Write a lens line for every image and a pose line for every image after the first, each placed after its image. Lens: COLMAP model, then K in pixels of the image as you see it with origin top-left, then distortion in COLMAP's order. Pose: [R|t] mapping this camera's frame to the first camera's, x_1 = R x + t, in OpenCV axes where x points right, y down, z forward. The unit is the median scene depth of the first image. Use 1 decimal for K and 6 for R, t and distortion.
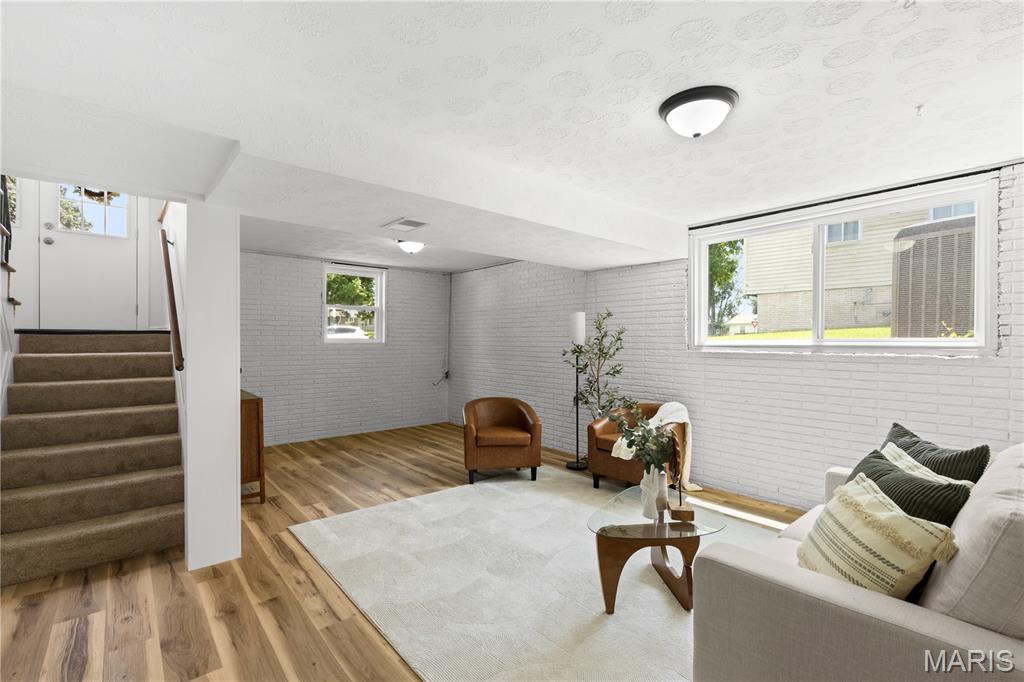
lens RADIAL K [[462.4, 0, 511.8], [0, 462.4, 338.0], [0, 0, 1]] dist [0.002176, 0.000995]
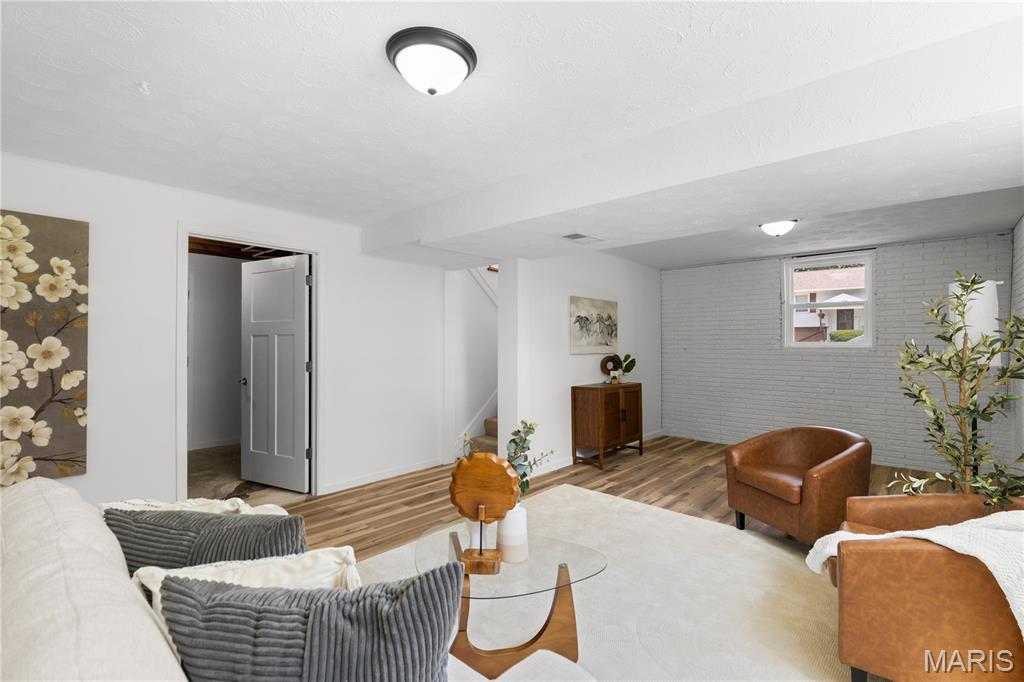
lens RADIAL K [[462.4, 0, 511.8], [0, 462.4, 338.0], [0, 0, 1]] dist [0.002176, 0.000995]
pose [[0.142996, -0.010973, -0.989662, 0.736315], [0.006268, 0.999929, -0.010181, -0.002382], [0.989703, -0.004748, 0.143055, 0.584173]]
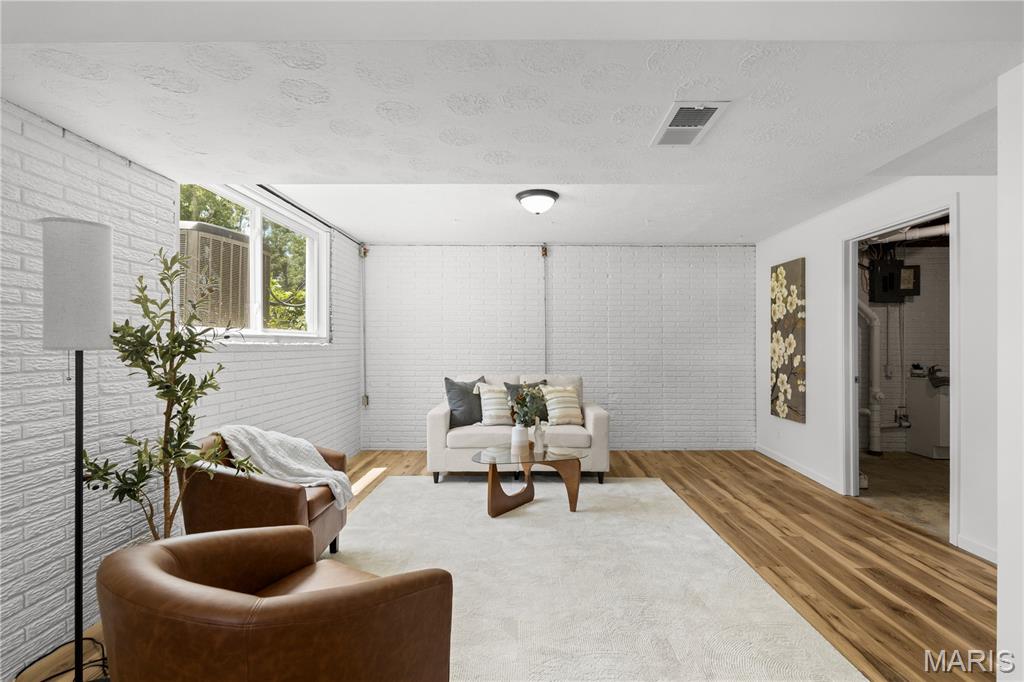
lens RADIAL K [[472.1, 0, 512.0], [0, 472.1, 341.0], [0, 0, 1]] dist [-0.000654, 0.000165]
pose [[-0.761463, -0.003657, 0.648198, -0.389469], [-0.016320, 0.999775, -0.013531, 0.032219], [-0.648003, -0.020882, -0.761351, 1.411420]]
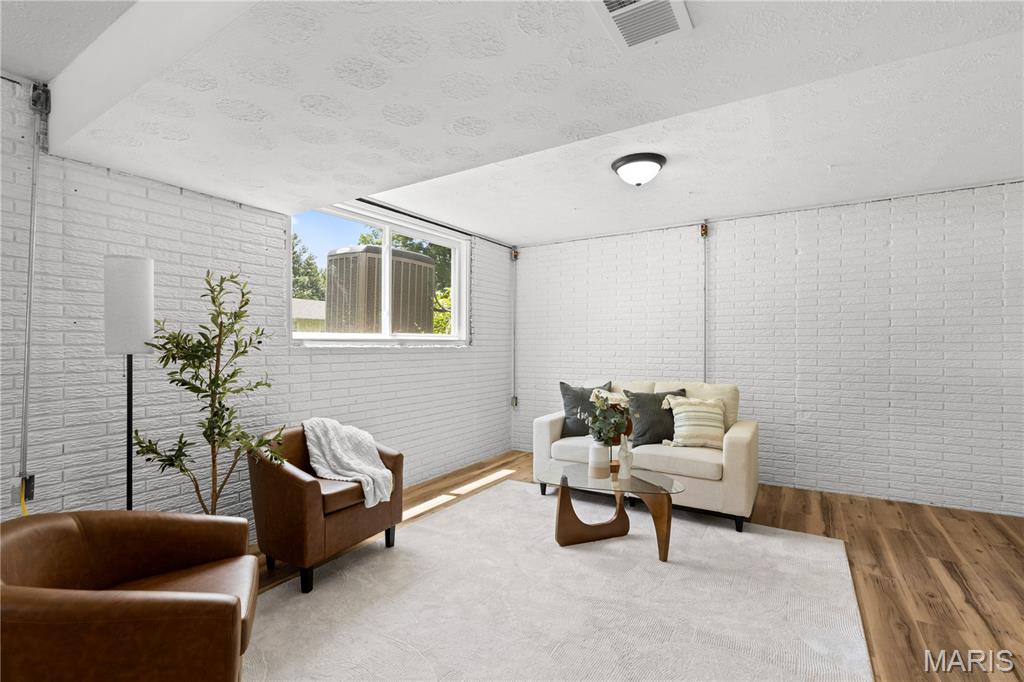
lens RADIAL K [[468.1, 0, 515.7], [0, 468.1, 344.7], [0, 0, 1]] dist [0.001332, -0.000798]
pose [[-0.305955, -0.004305, 0.952036, -0.492829], [-0.010131, 0.999948, 0.001266, 0.024196], [-0.951992, -0.009258, -0.305983, 1.051596]]
